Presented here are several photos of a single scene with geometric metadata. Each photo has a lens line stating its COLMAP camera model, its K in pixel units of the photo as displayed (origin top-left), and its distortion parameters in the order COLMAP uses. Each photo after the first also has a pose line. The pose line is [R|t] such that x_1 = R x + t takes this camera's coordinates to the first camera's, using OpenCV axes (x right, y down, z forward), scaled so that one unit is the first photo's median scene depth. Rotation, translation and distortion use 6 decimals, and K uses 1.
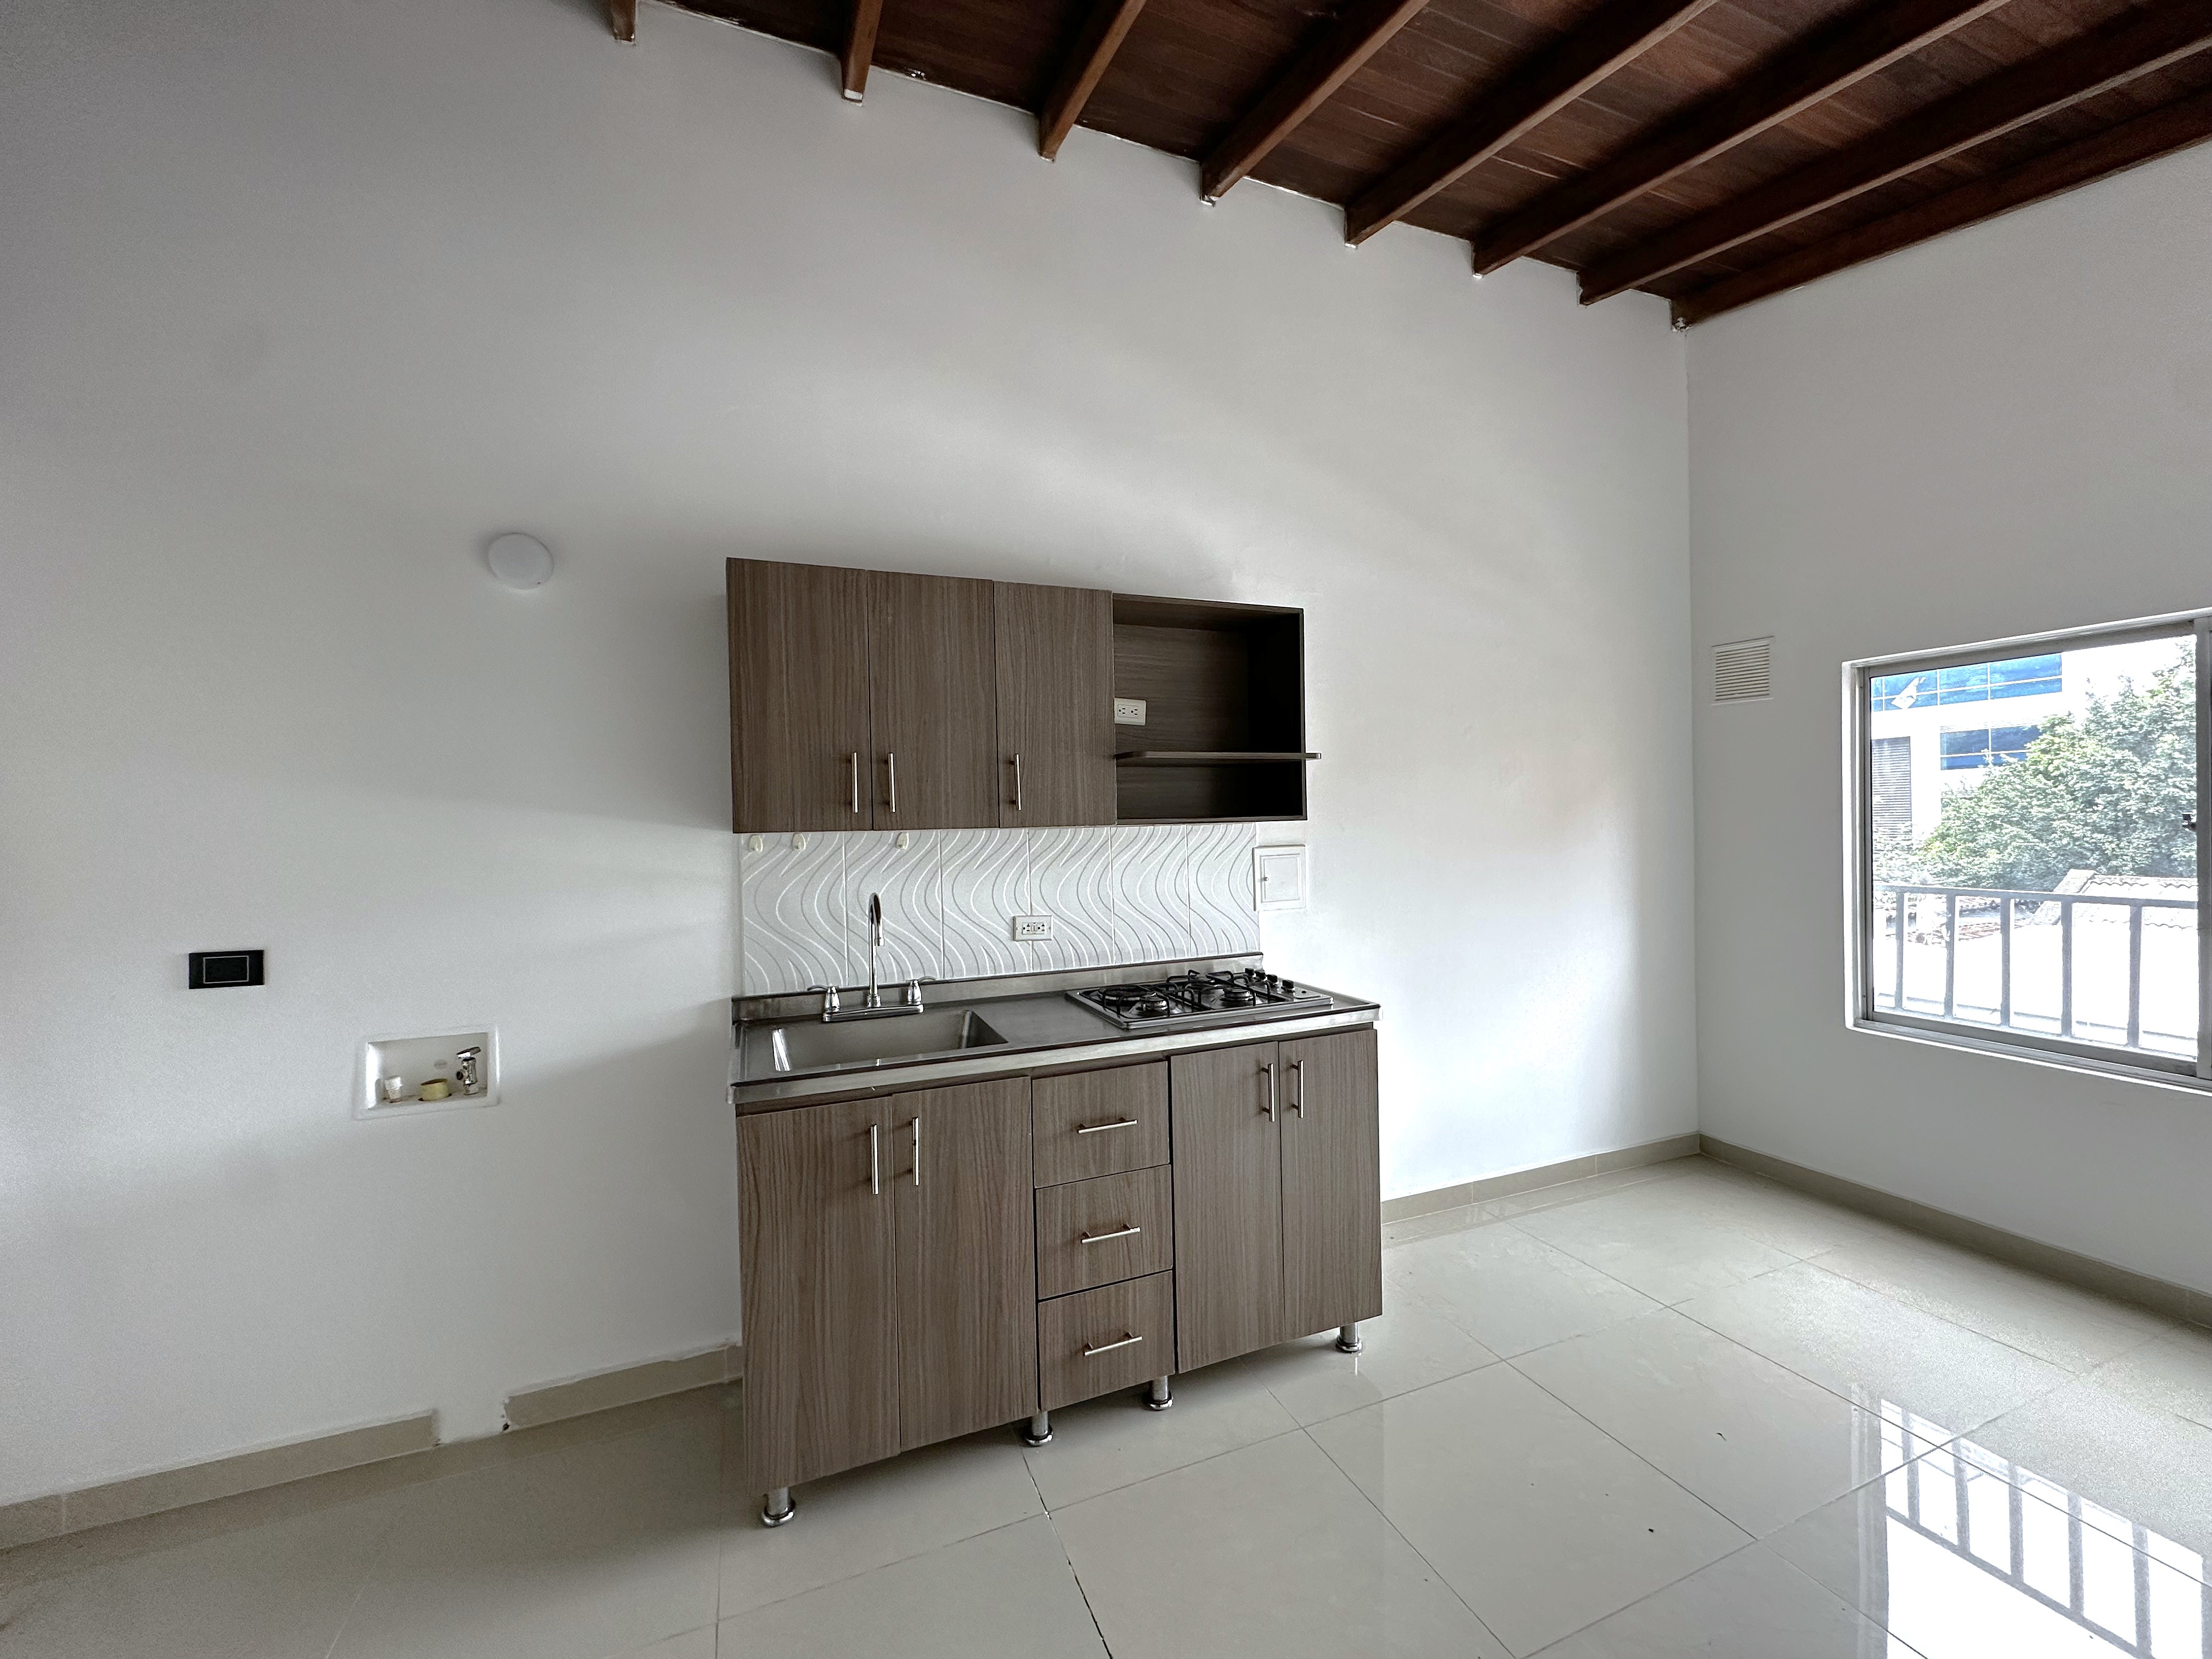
lens RADIAL K [[880.5, 0, 1106.0], [0, 880.5, 829.5], [0, 0, 1]] dist [-0.003950, 0.000139]
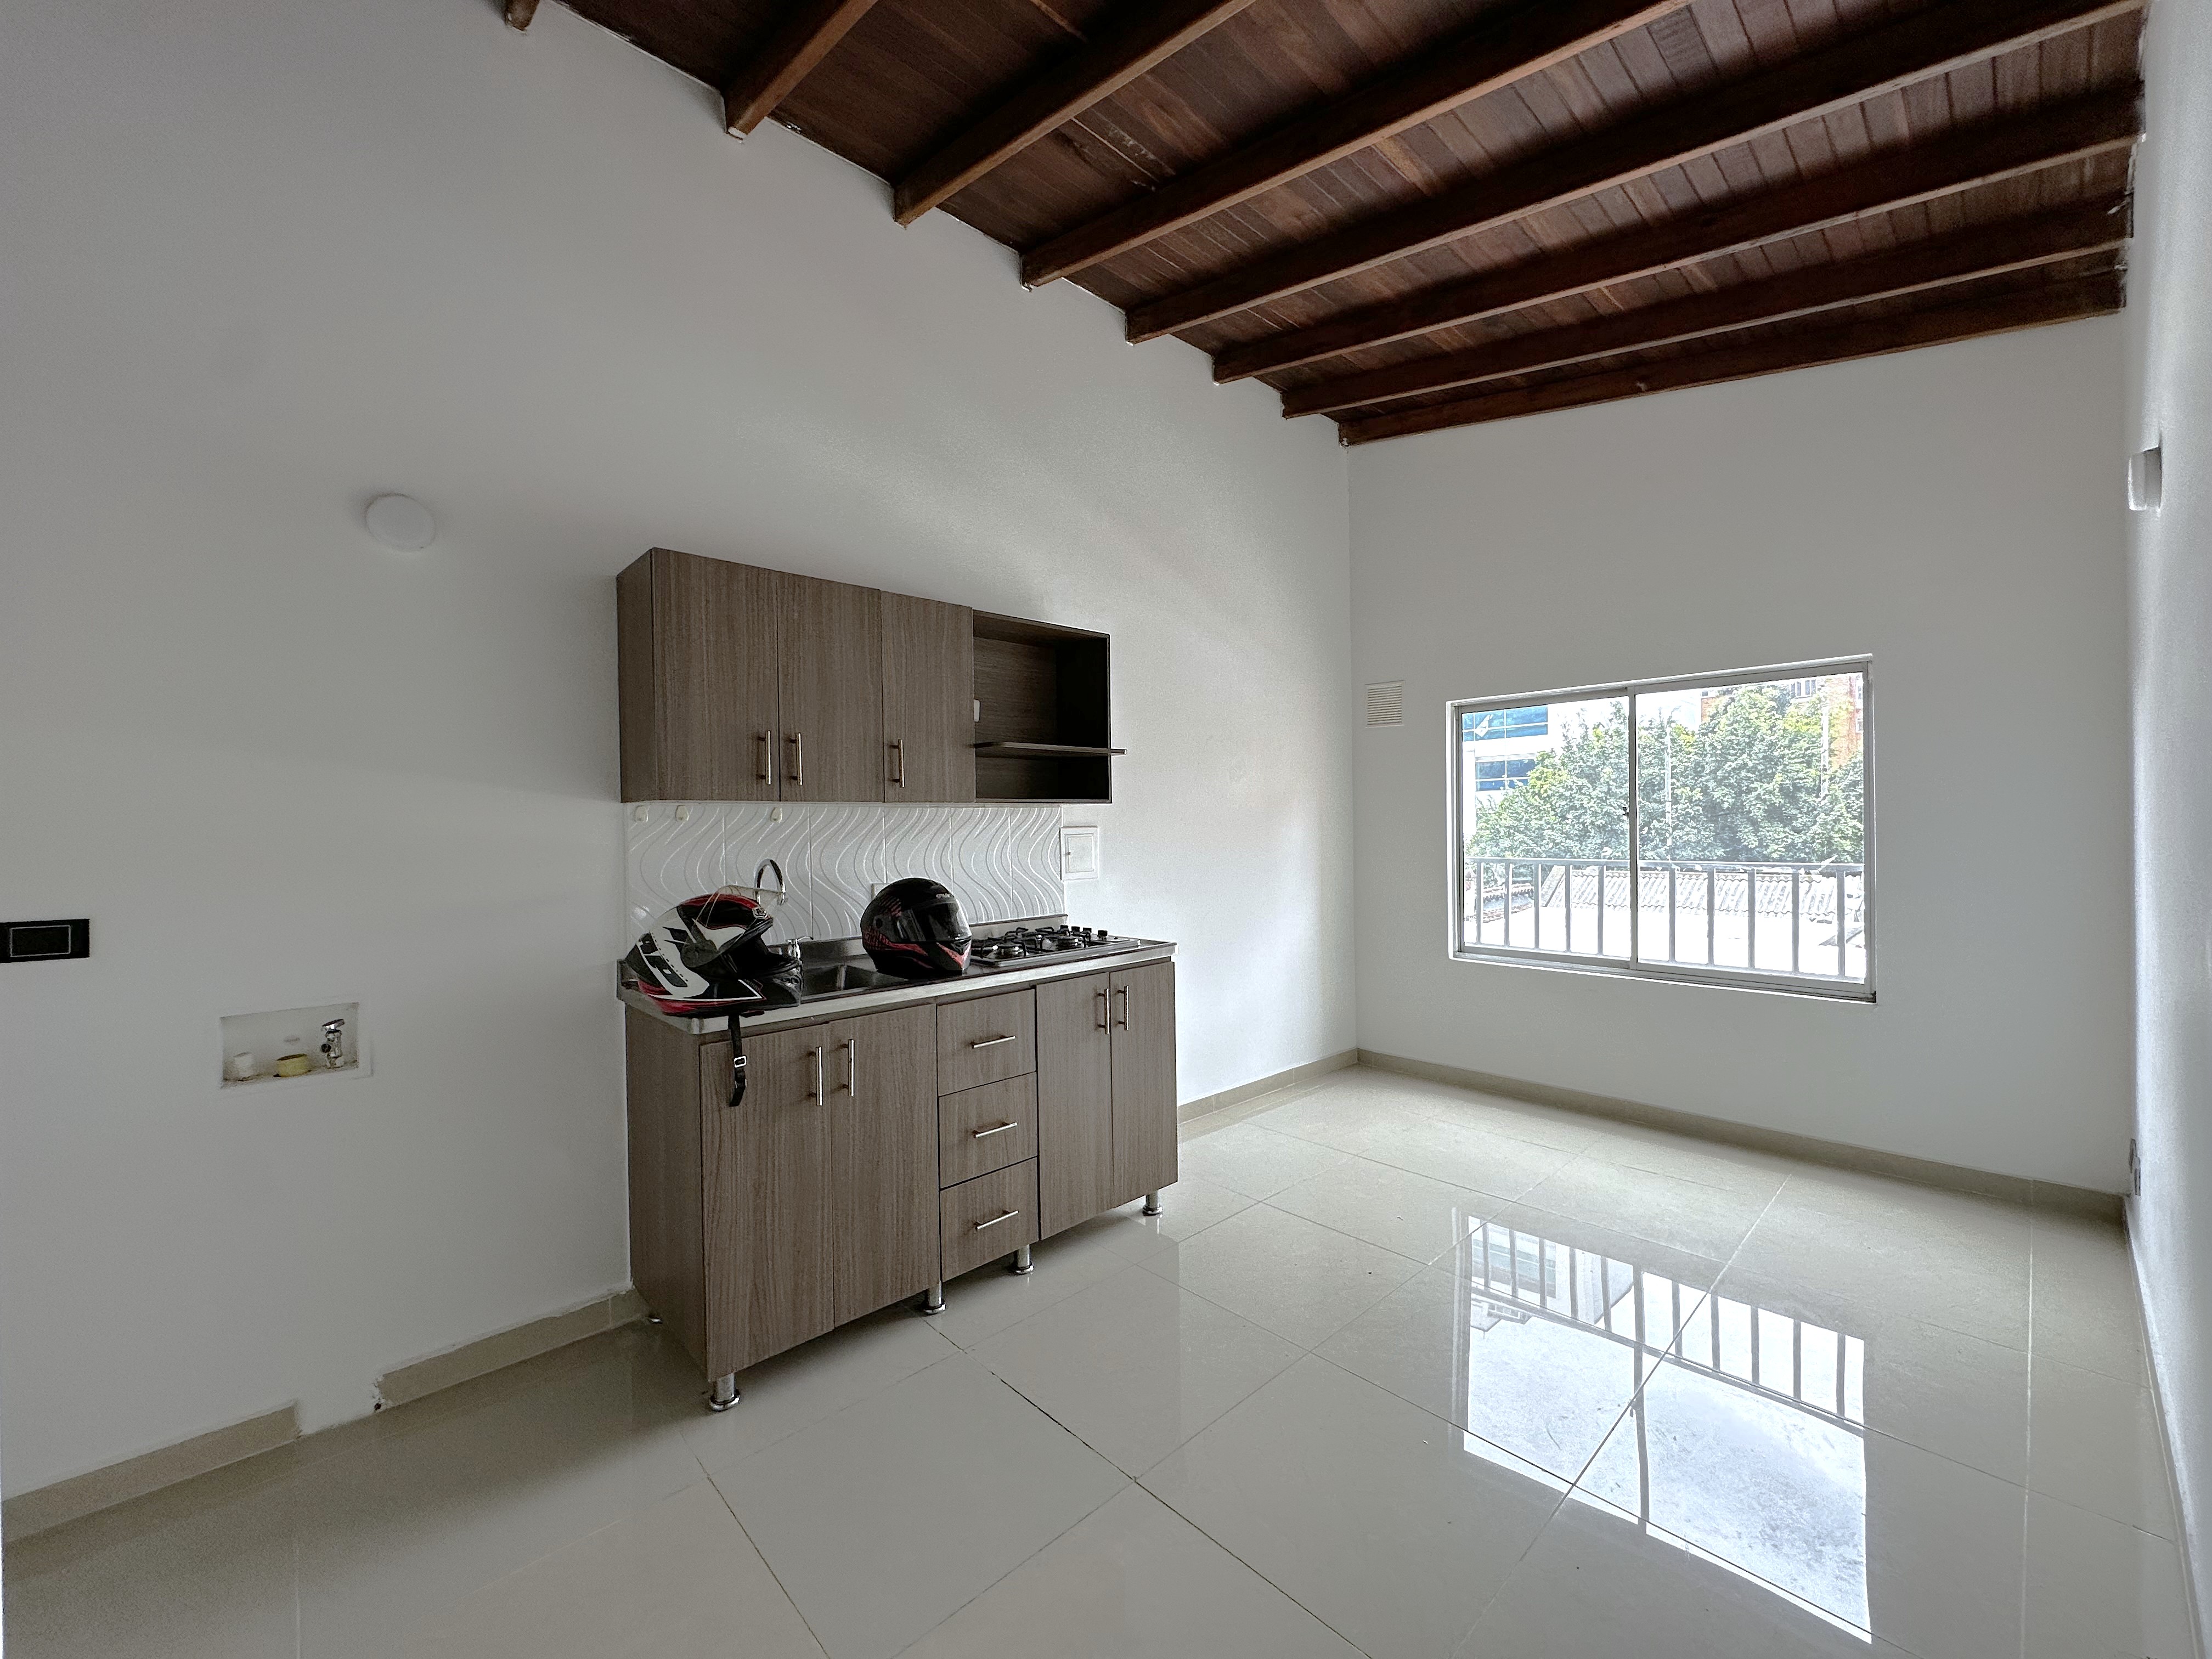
lens RADIAL K [[880.5, 0, 1106.0], [0, 880.5, 829.5], [0, 0, 1]] dist [-0.003950, 0.000139]
pose [[0.934360, 0.004629, 0.356301, -0.249221], [-0.000983, 0.999945, -0.010414, 0.044157], [-0.356329, 0.009380, 0.934313, -0.182583]]
